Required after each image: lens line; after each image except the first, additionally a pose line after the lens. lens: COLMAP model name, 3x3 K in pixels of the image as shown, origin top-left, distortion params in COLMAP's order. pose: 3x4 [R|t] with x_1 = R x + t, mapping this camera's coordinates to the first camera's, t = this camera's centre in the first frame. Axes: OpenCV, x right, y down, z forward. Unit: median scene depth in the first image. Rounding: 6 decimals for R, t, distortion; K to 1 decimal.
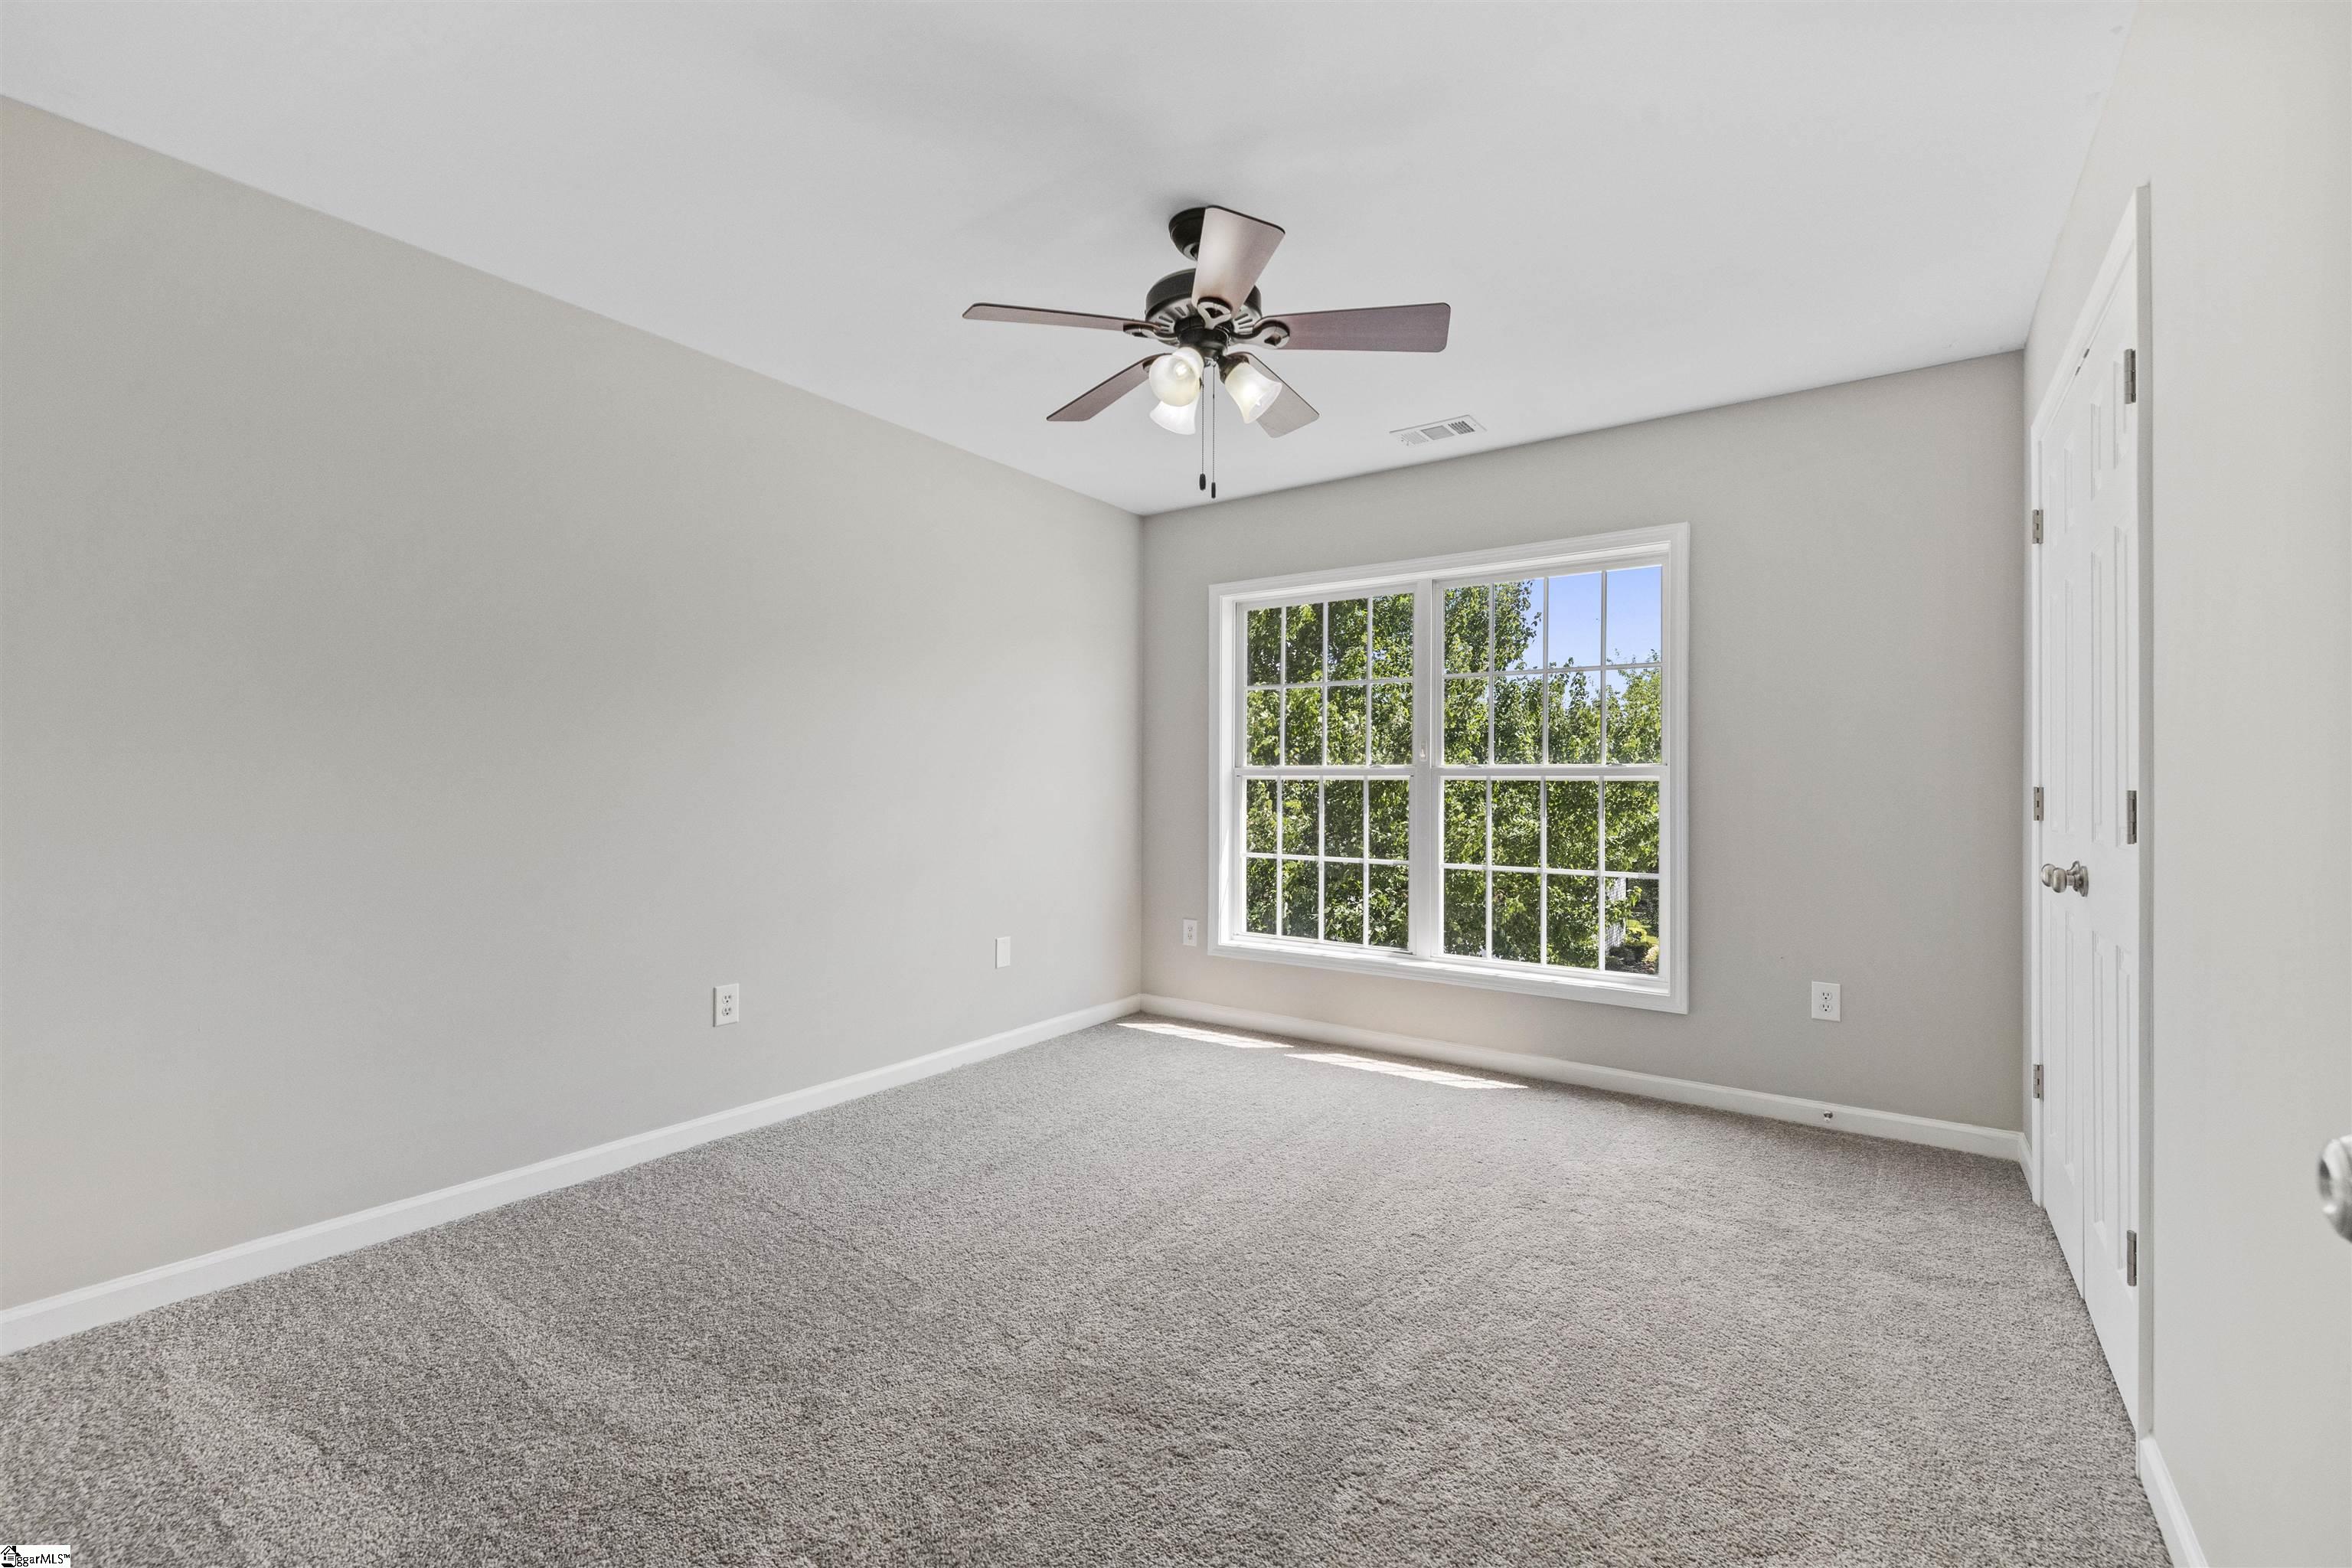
lens RADIAL K [[1042.3, 0, 1185.1], [0, 1042.3, 776.2], [0, 0, 1]] dist [0.010122, -0.001325]
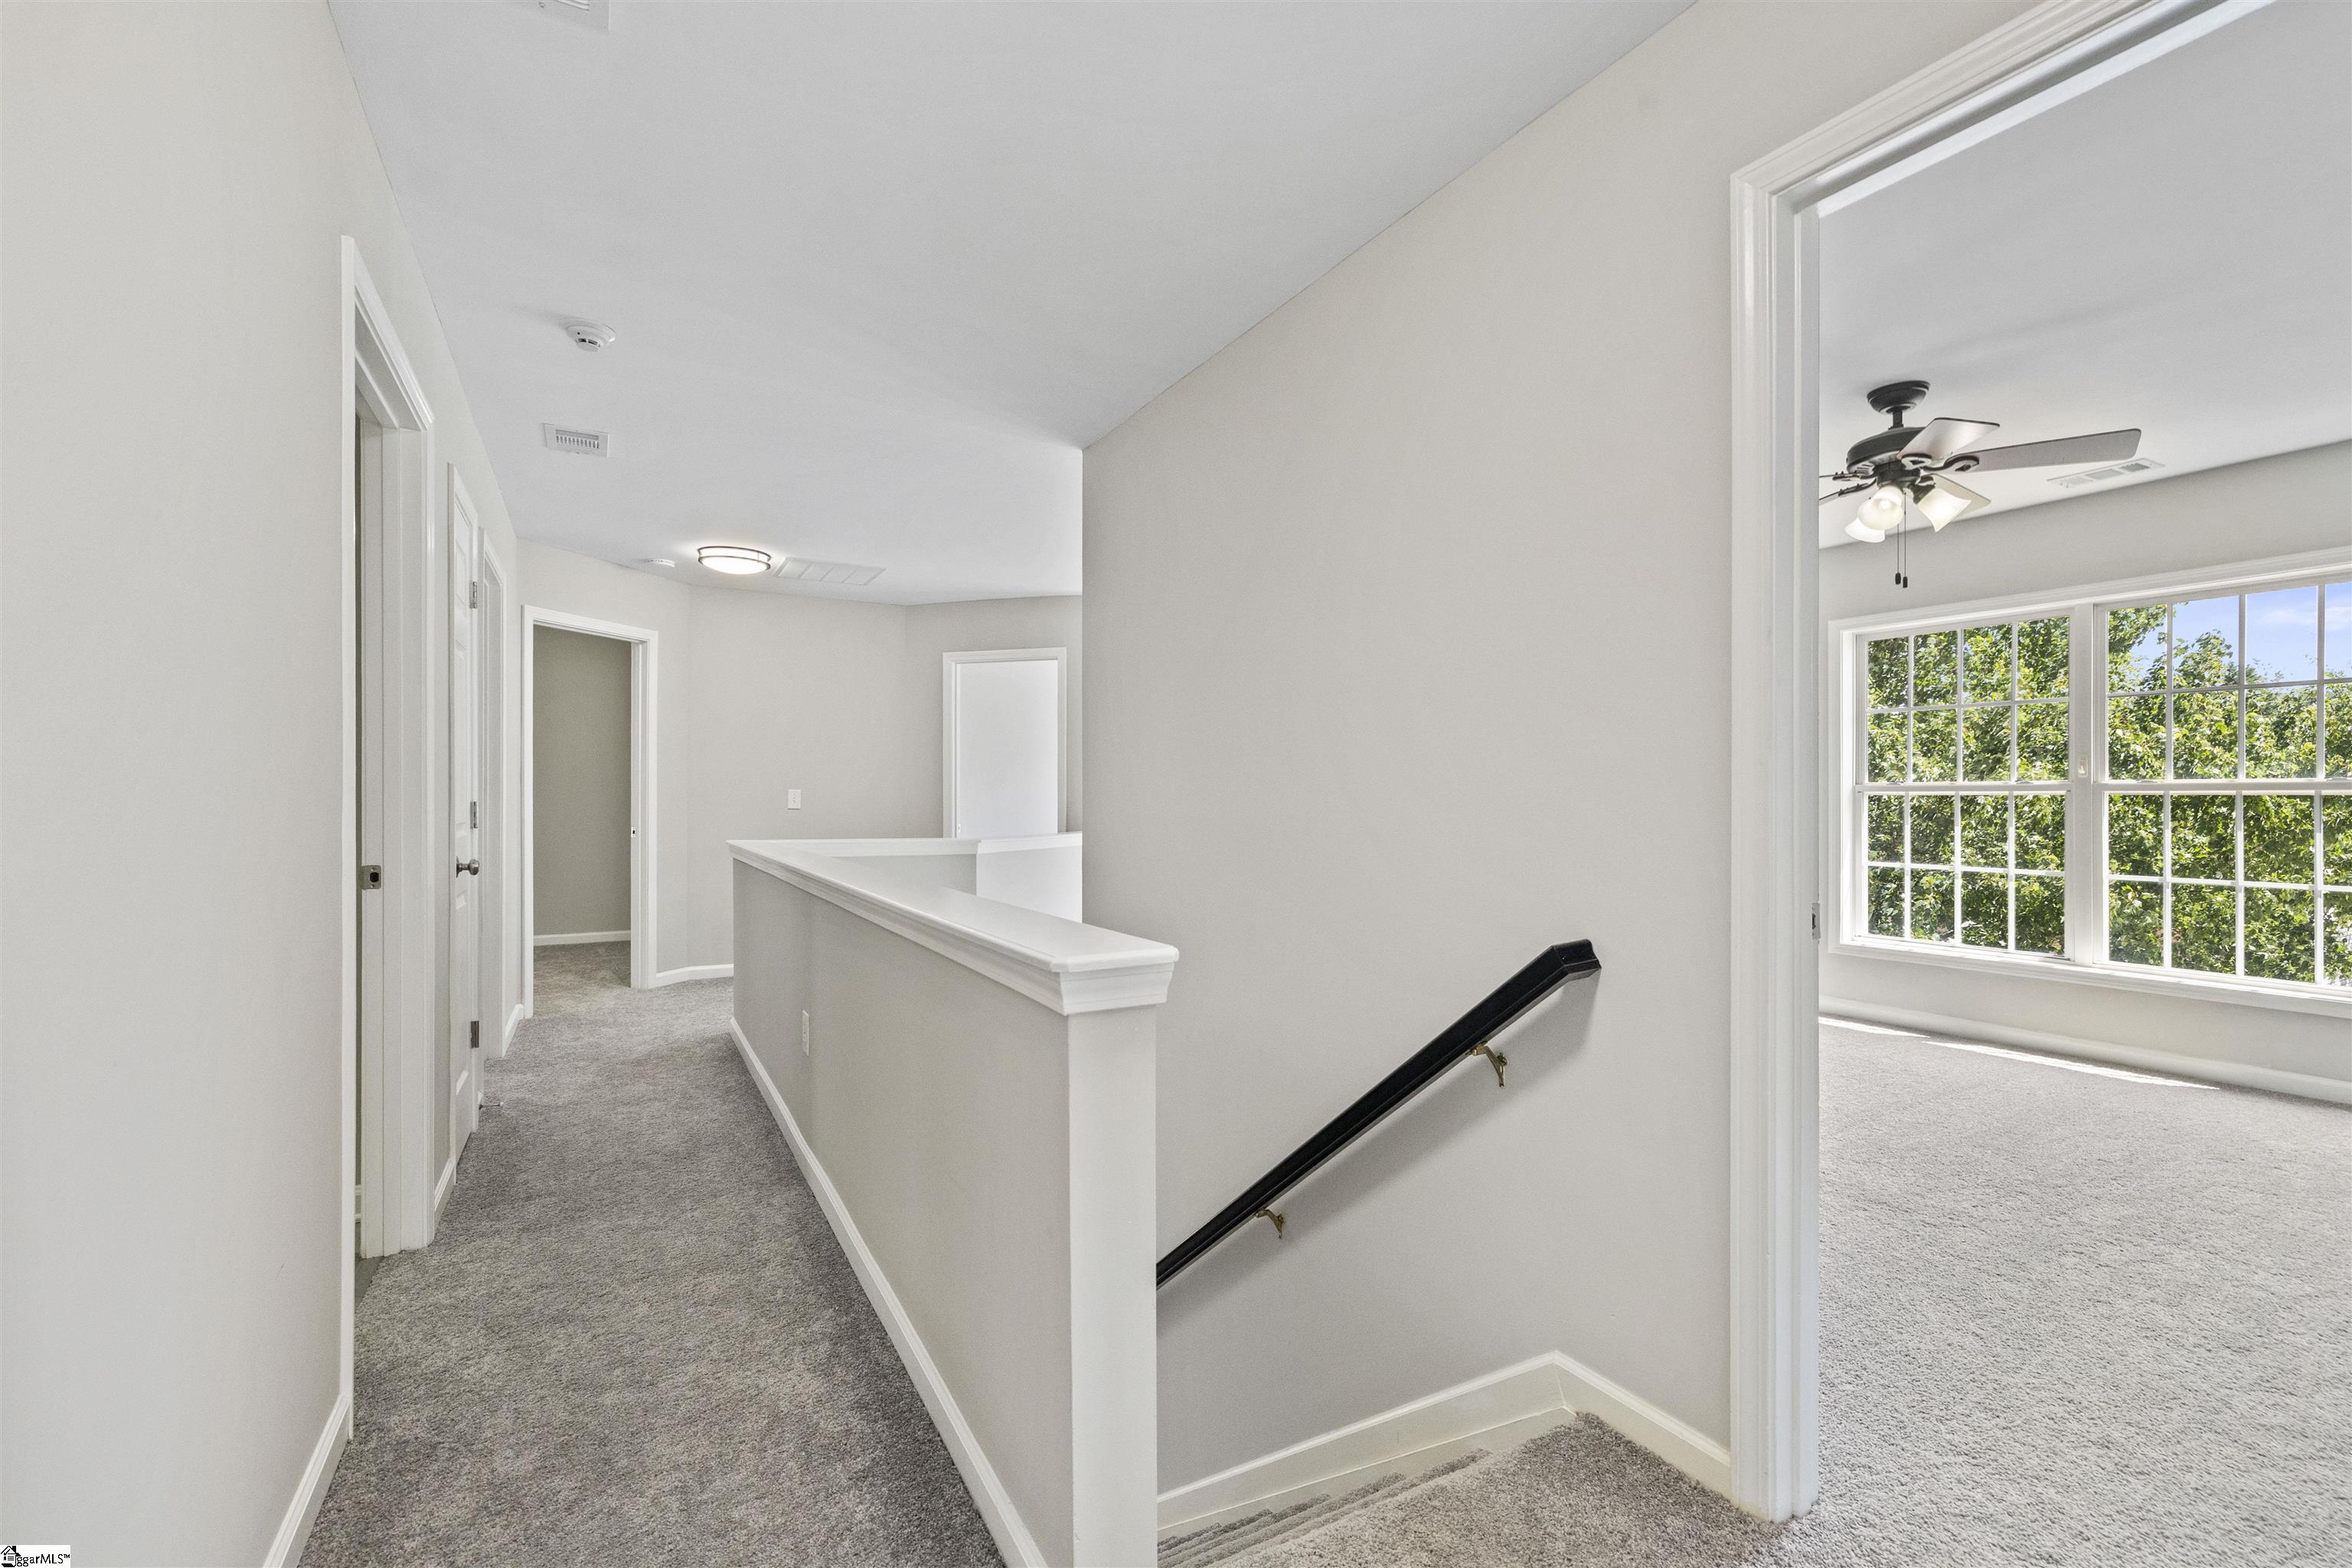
lens RADIAL K [[1042.3, 0, 1166.3], [0, 1042.3, 794.8], [0, 0, 1]] dist [0.010122, -0.001325]
pose [[0.894821, -0.005004, -0.446398, -0.117215], [0.006883, 0.999973, 0.002586, -0.005002], [0.446373, -0.005387, 0.894831, -0.334696]]
